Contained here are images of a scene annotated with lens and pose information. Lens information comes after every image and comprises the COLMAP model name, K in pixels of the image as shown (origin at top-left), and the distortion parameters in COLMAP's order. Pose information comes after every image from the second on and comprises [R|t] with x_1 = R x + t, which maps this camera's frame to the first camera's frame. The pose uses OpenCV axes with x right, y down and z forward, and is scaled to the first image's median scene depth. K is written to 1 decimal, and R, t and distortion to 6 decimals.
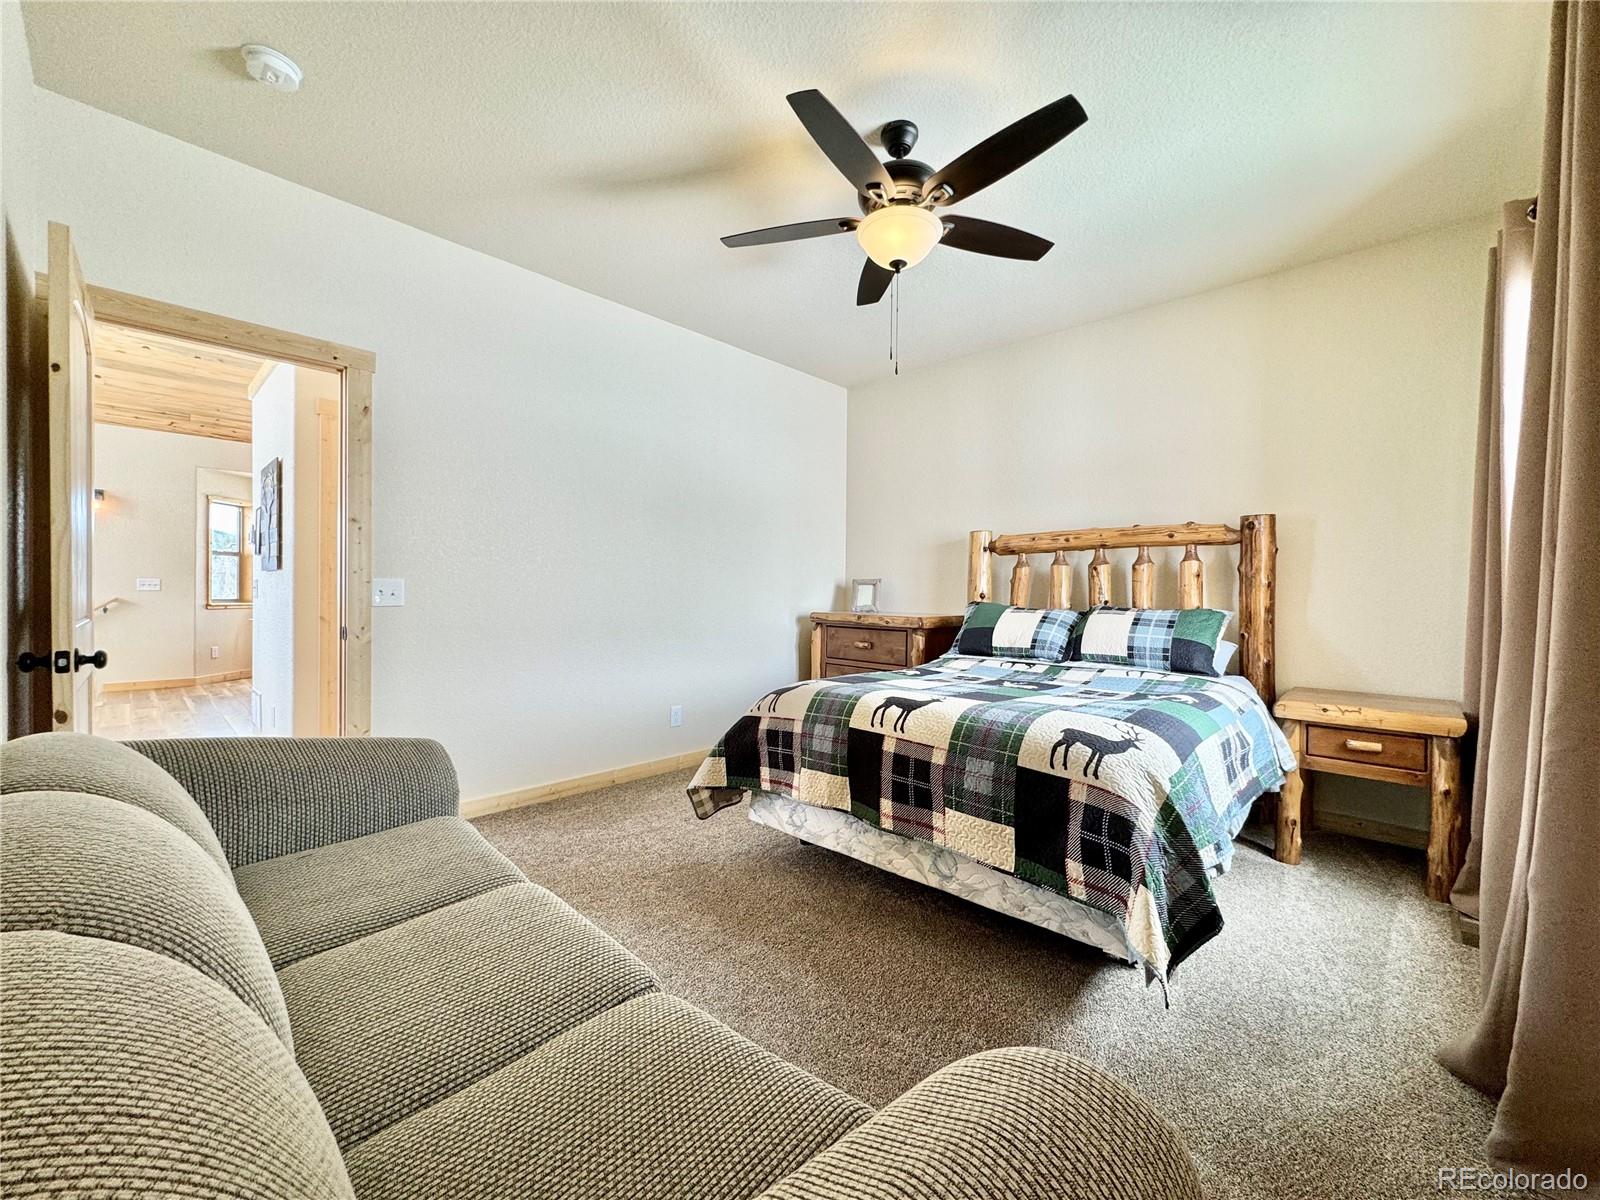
lens RADIAL K [[640.2, 0, 805.8], [0, 640.2, 602.8], [0, 0, 1]] dist [-0.002180, 0.000489]
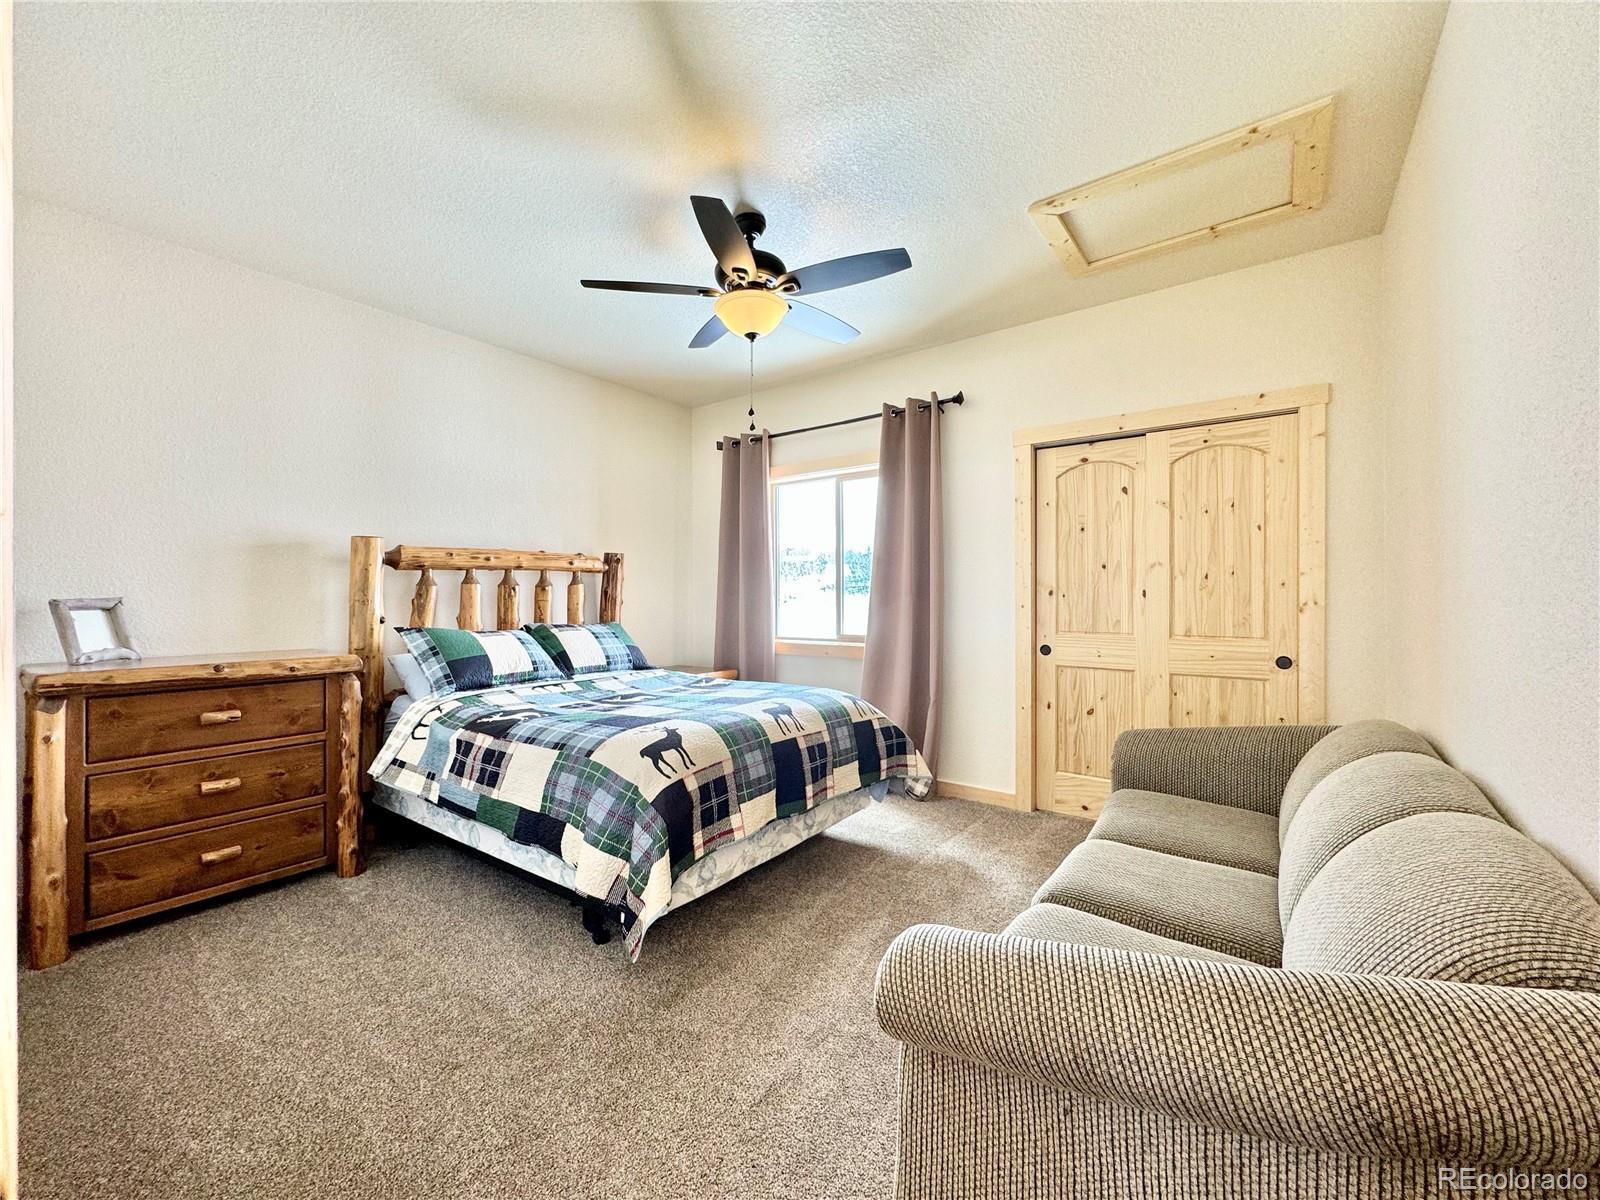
lens RADIAL K [[640.2, 0, 806.7], [0, 640.2, 599.6], [0, 0, 1]] dist [-0.002180, 0.000489]
pose [[-0.108441, -0.017059, 0.993957, -0.770621], [0.019950, 0.999614, 0.019332, -0.056777], [-0.993903, 0.021926, -0.108059, 0.781757]]
